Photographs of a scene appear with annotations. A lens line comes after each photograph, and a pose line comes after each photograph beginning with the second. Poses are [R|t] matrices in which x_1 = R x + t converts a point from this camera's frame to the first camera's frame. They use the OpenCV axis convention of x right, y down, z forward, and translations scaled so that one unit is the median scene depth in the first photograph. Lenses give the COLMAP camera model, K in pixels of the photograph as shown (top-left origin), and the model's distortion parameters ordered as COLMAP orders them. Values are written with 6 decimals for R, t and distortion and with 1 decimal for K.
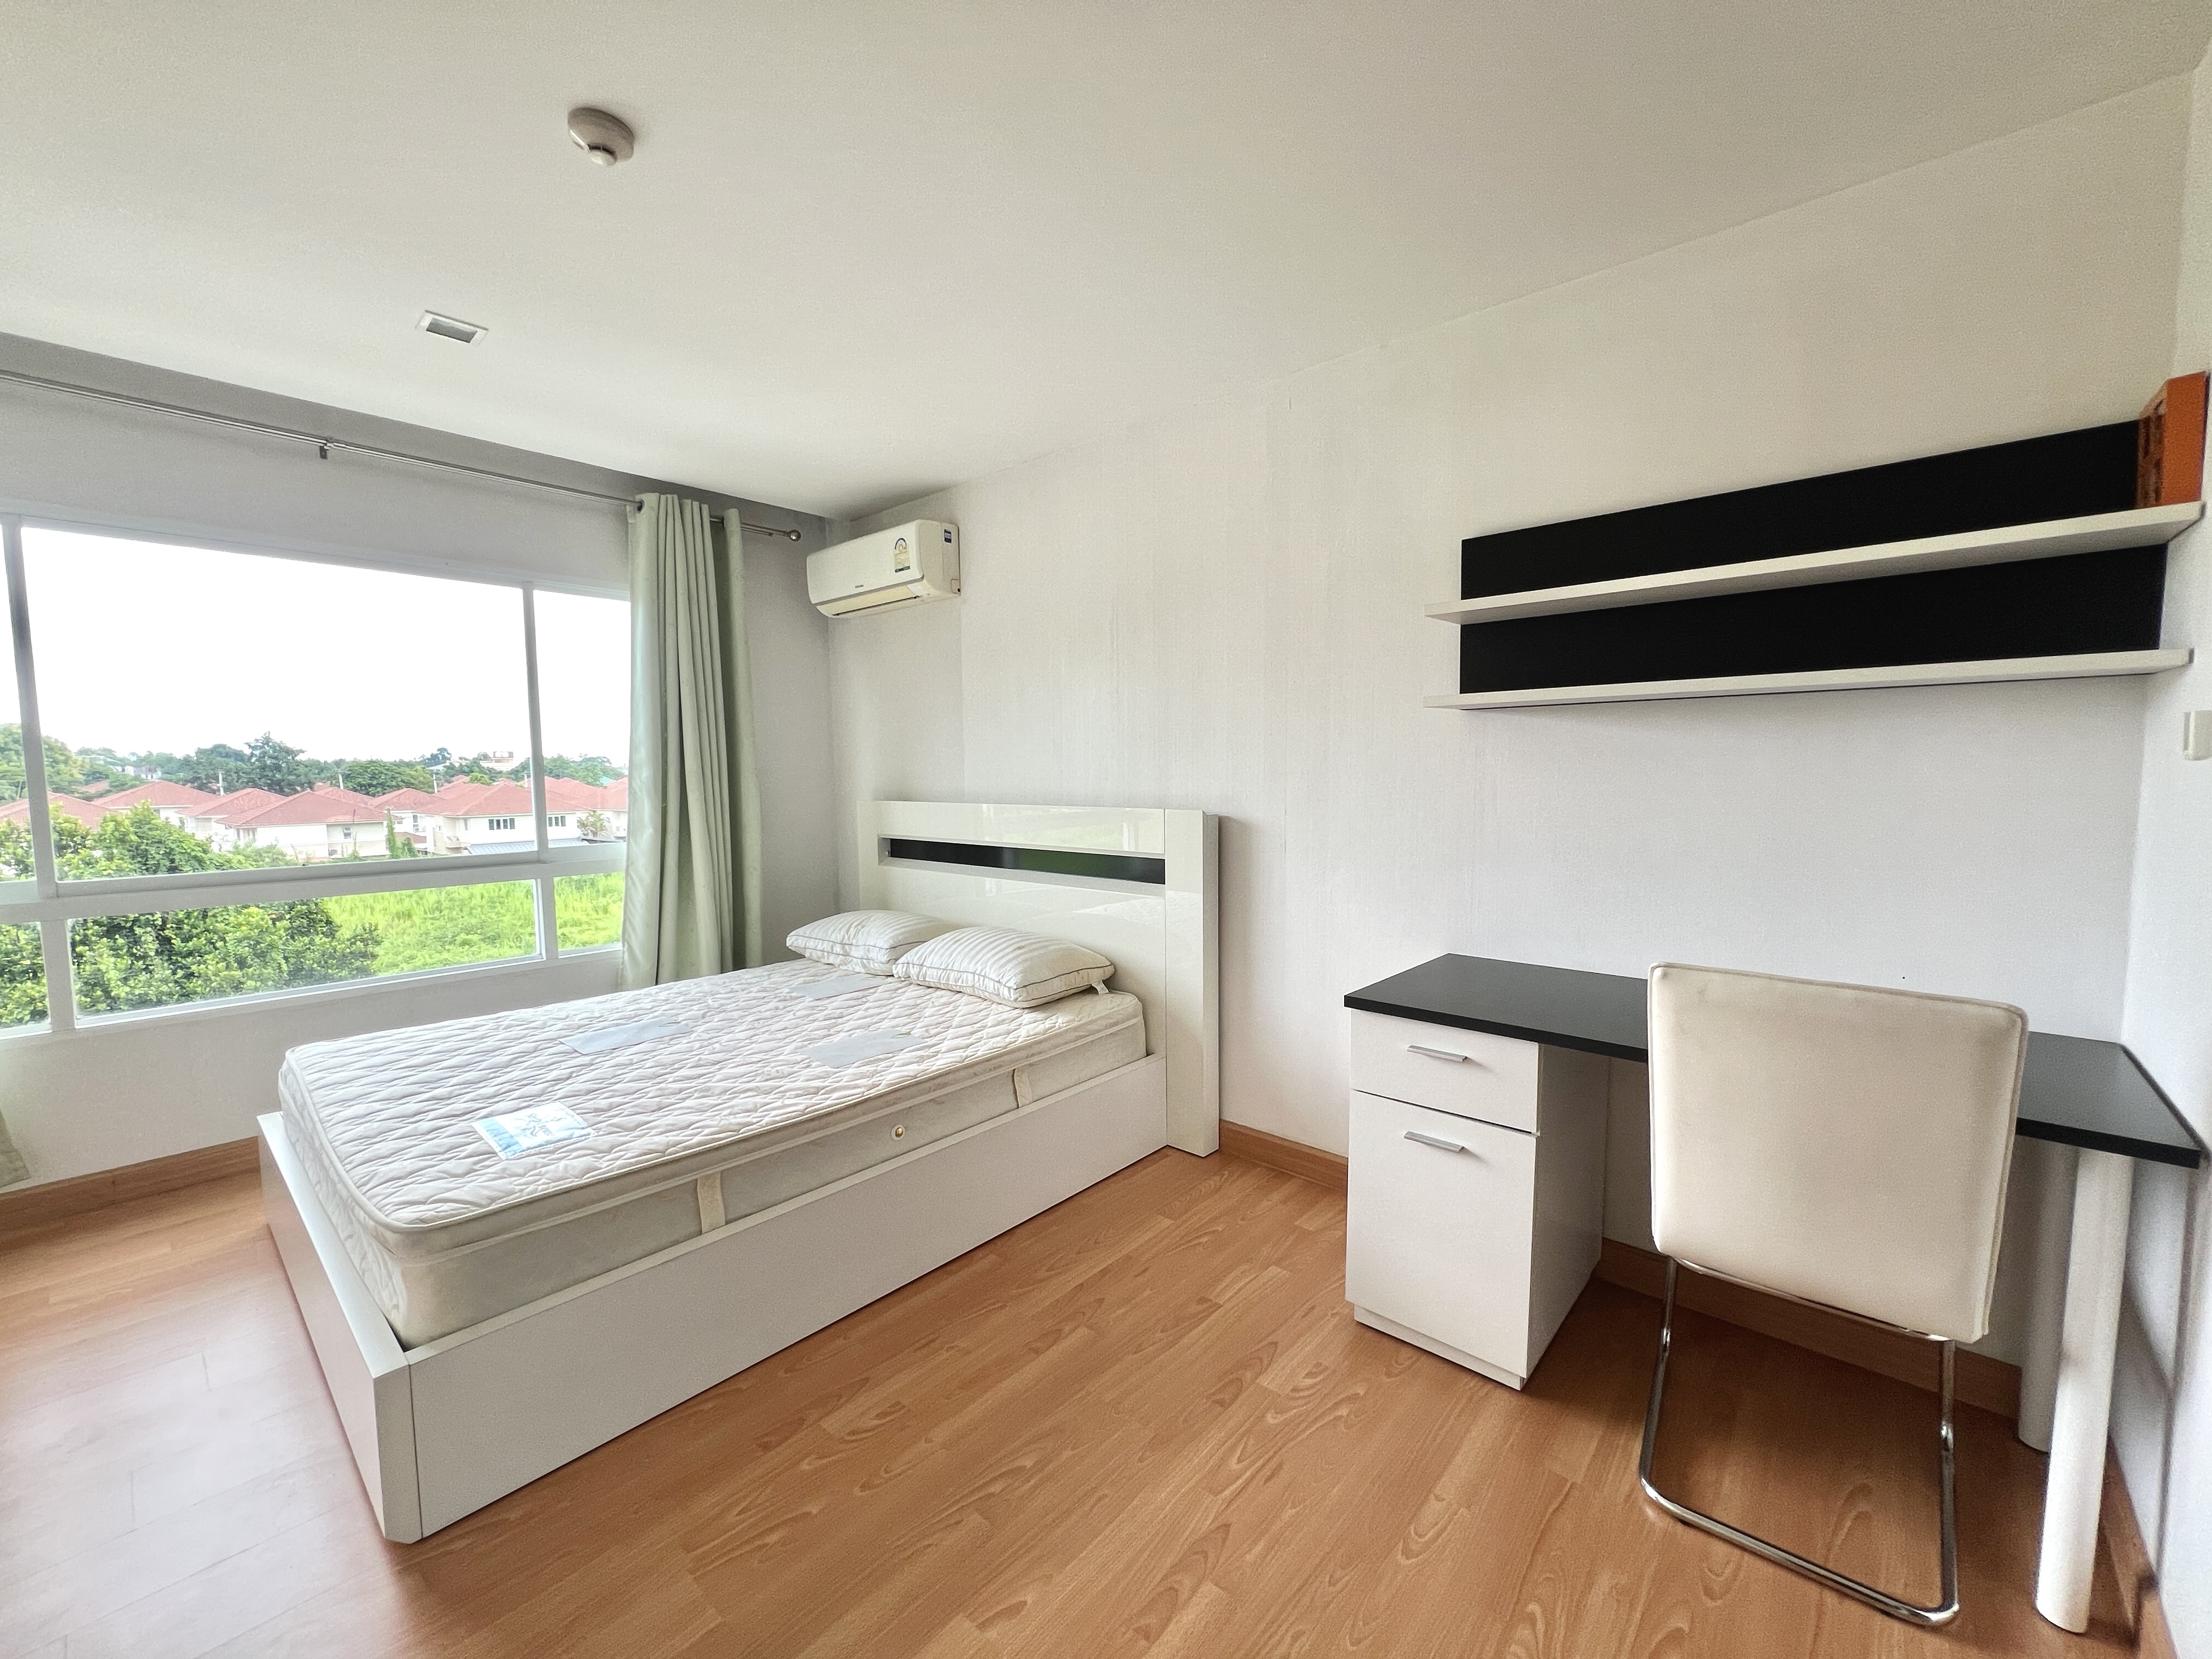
lens RADIAL K [[886.5, 0, 1111.3], [0, 886.5, 833.0], [0, 0, 1]] dist [-0.000940, 0.000164]
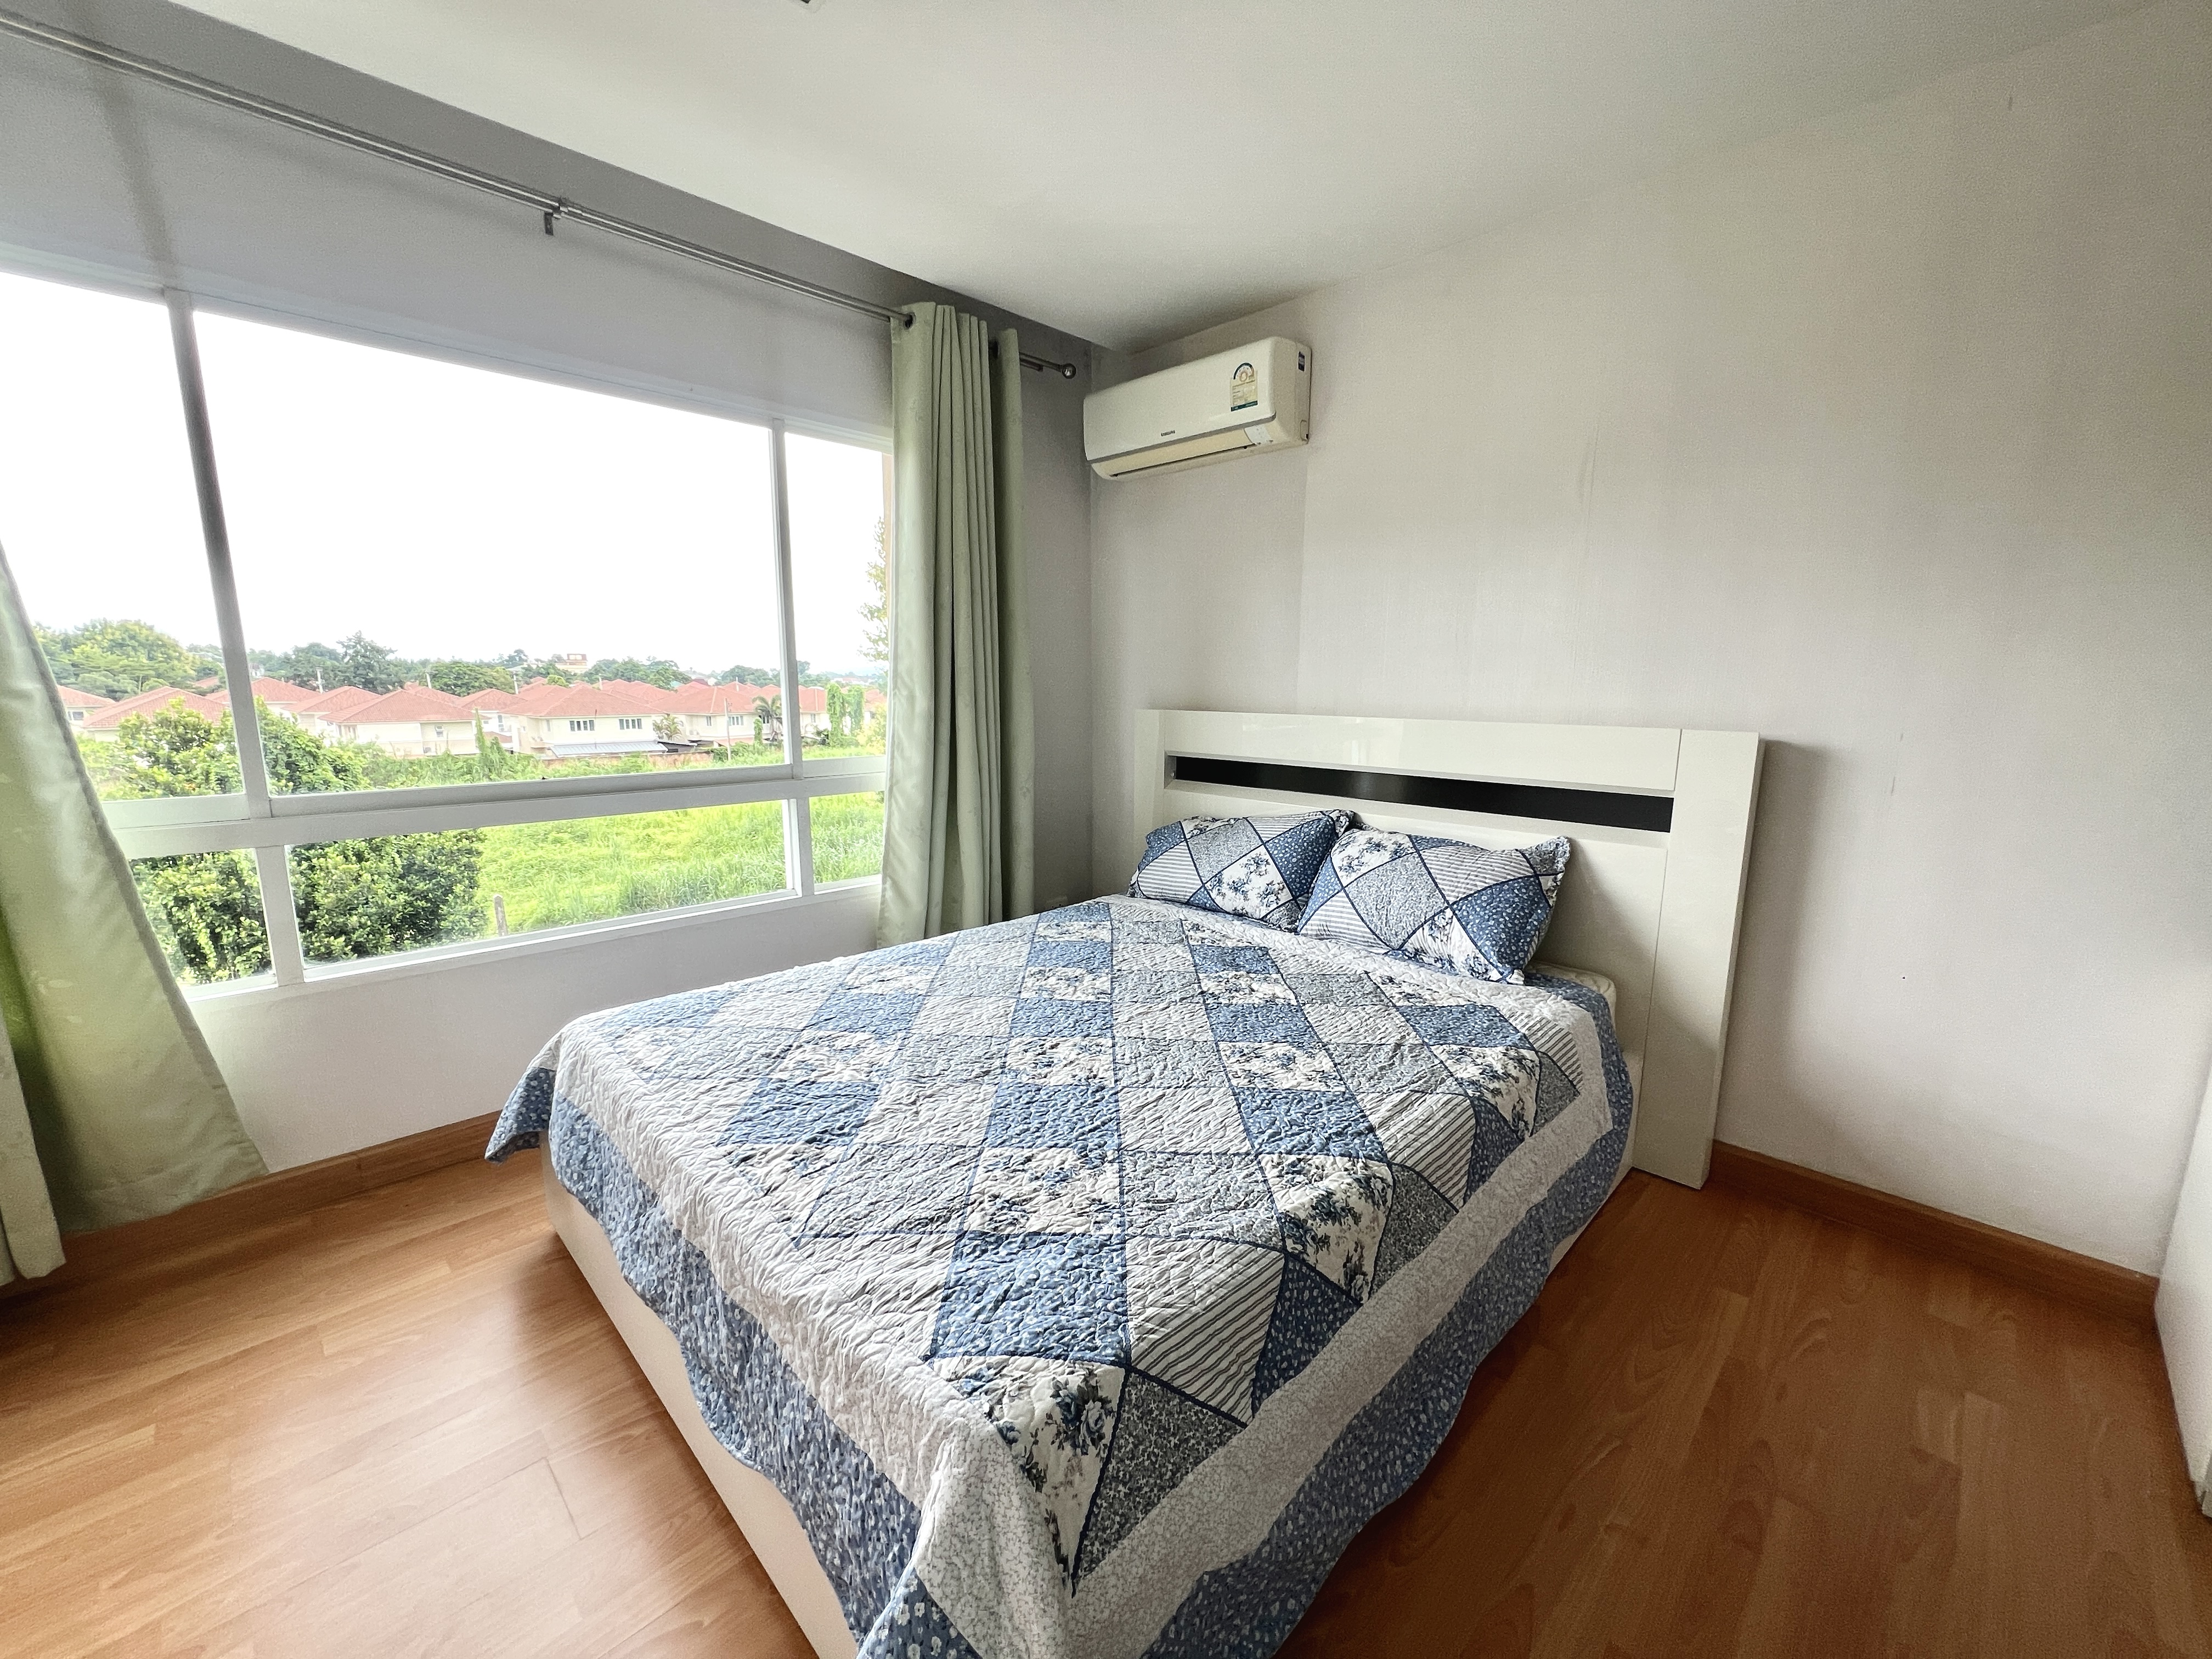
lens RADIAL K [[886.5, 0, 1111.3], [0, 886.5, 833.0], [0, 0, 1]] dist [-0.000940, 0.000164]
pose [[0.997851, 0.026563, -0.059891, -0.305289], [-0.020569, 0.994917, 0.098573, -0.003929], [0.062205, -0.097129, 0.993326, 0.204093]]
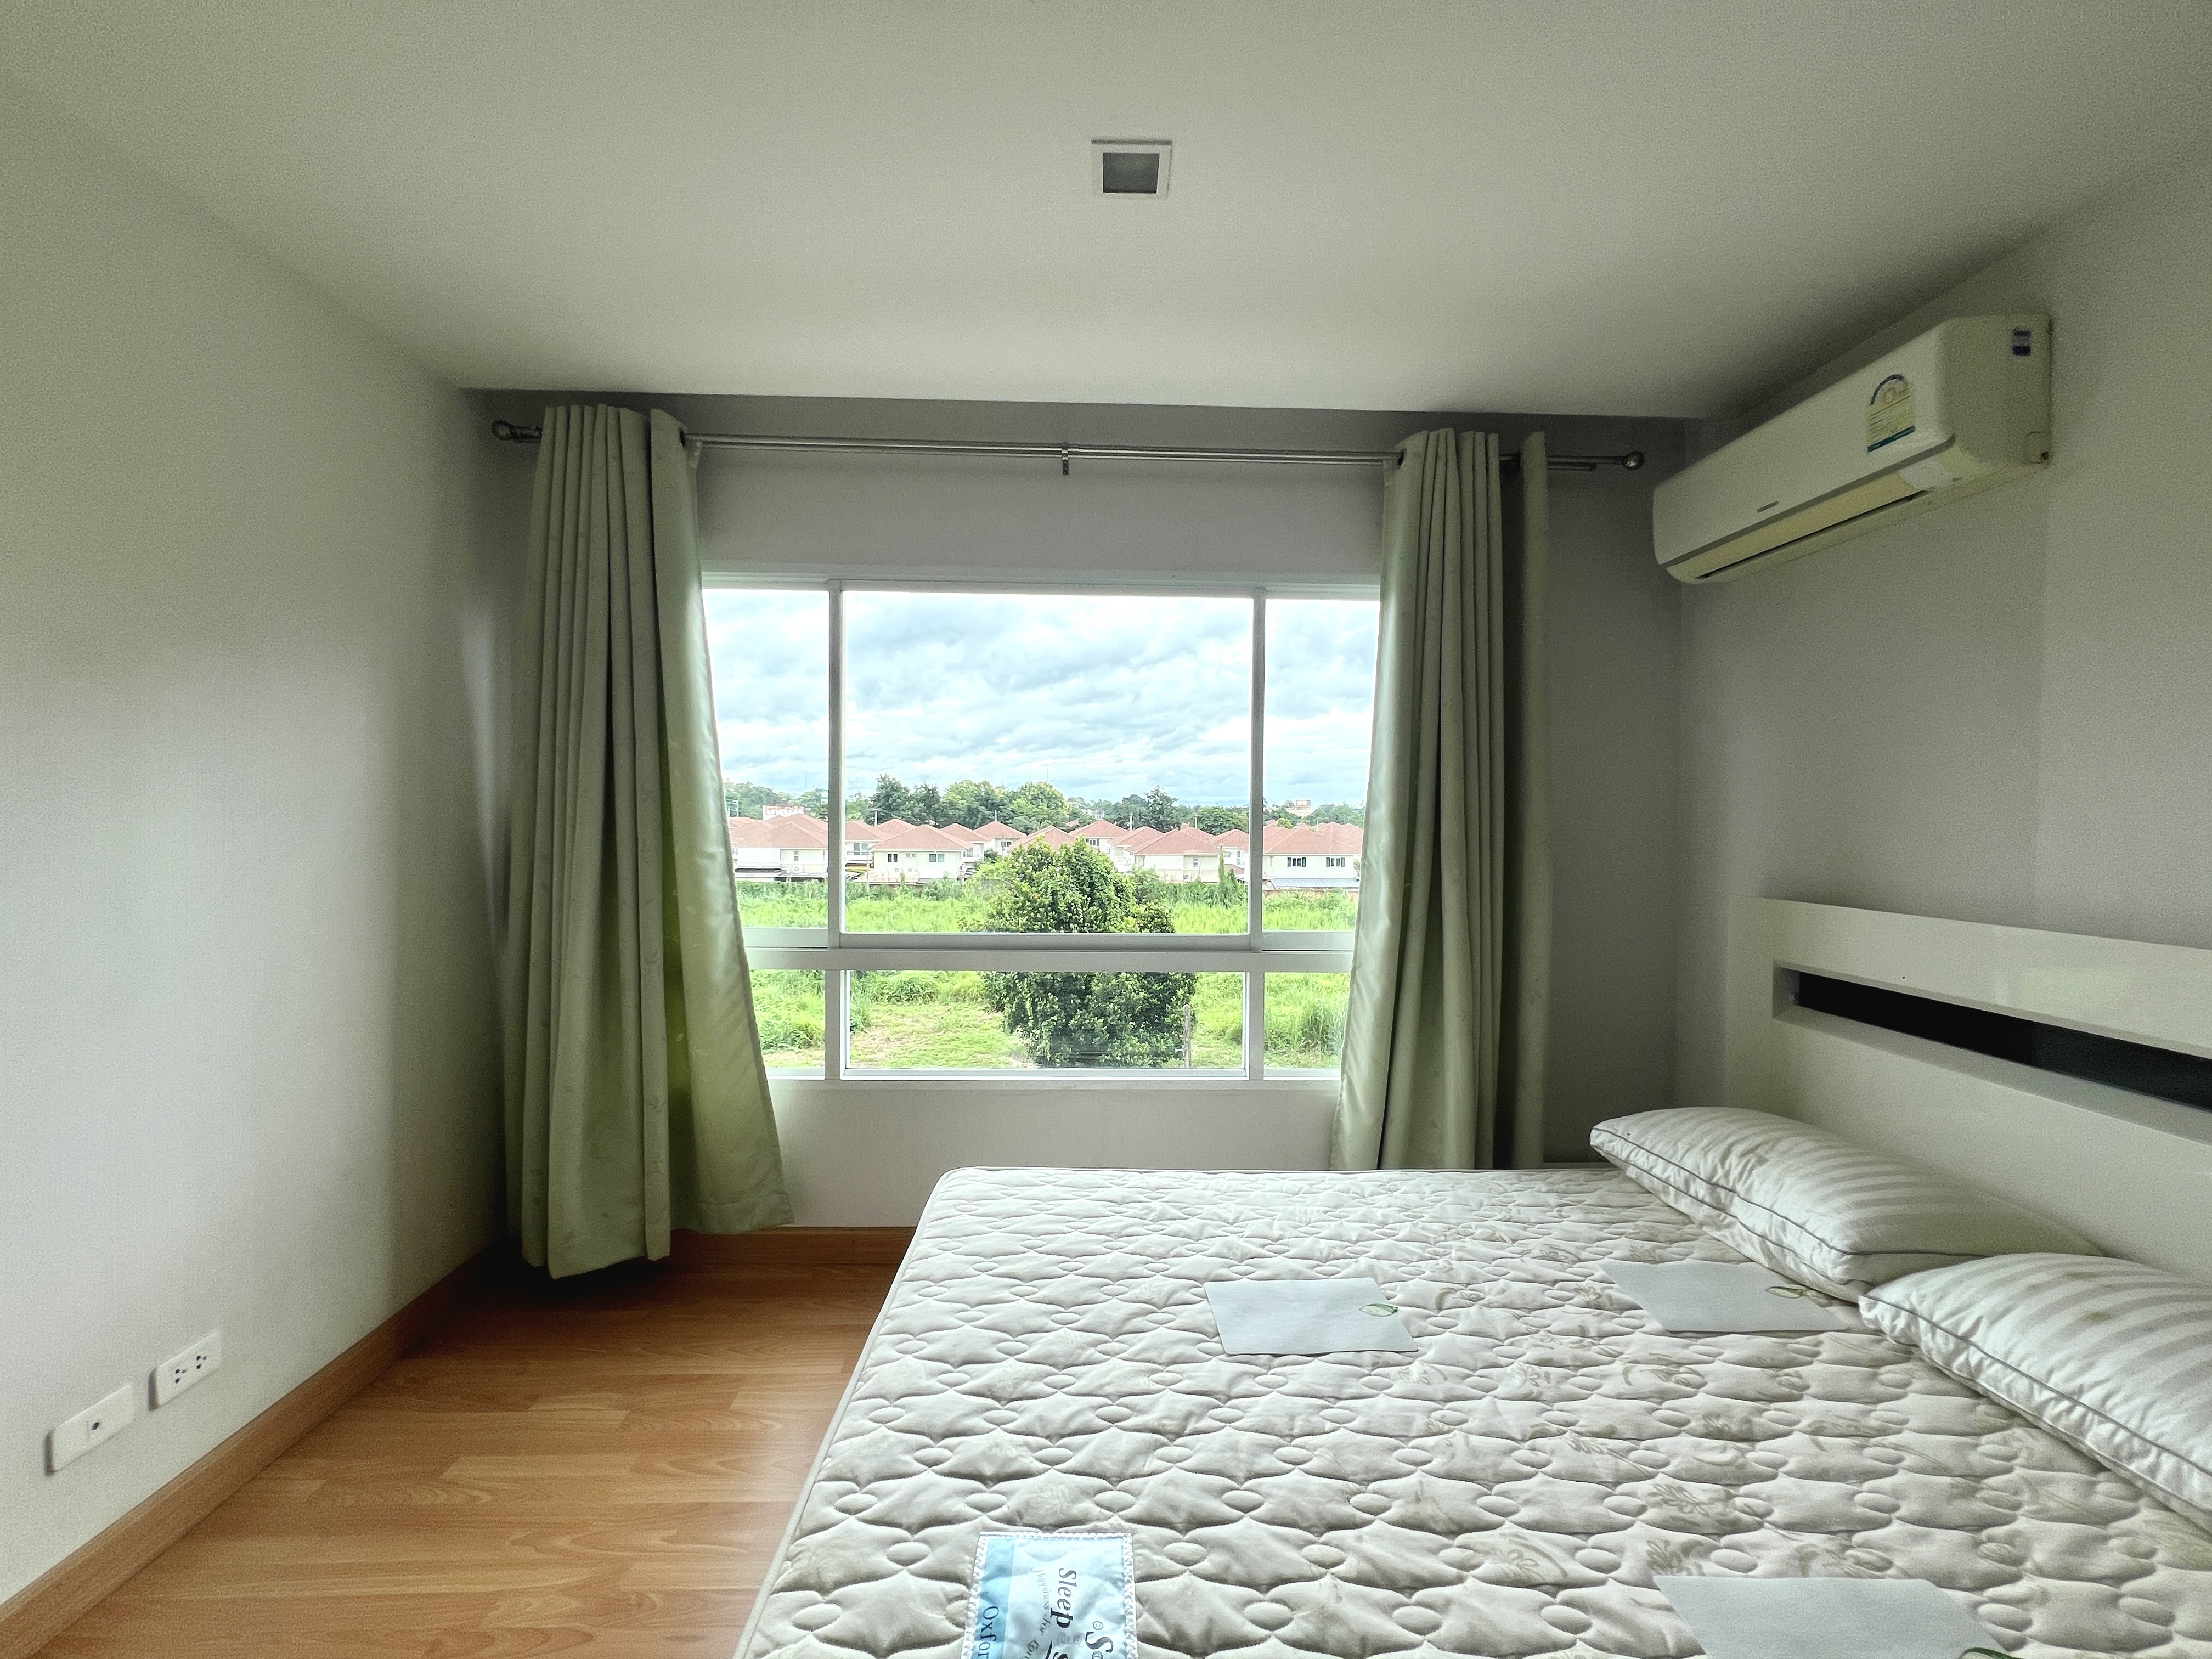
lens RADIAL K [[886.5, 0, 1111.3], [0, 886.5, 833.0], [0, 0, 1]] dist [-0.000940, 0.000164]
pose [[0.687094, 0.029529, -0.725968, -0.176145], [-0.069732, 0.997241, -0.025435, -0.040431], [0.723215, 0.068099, 0.687258, 0.382696]]
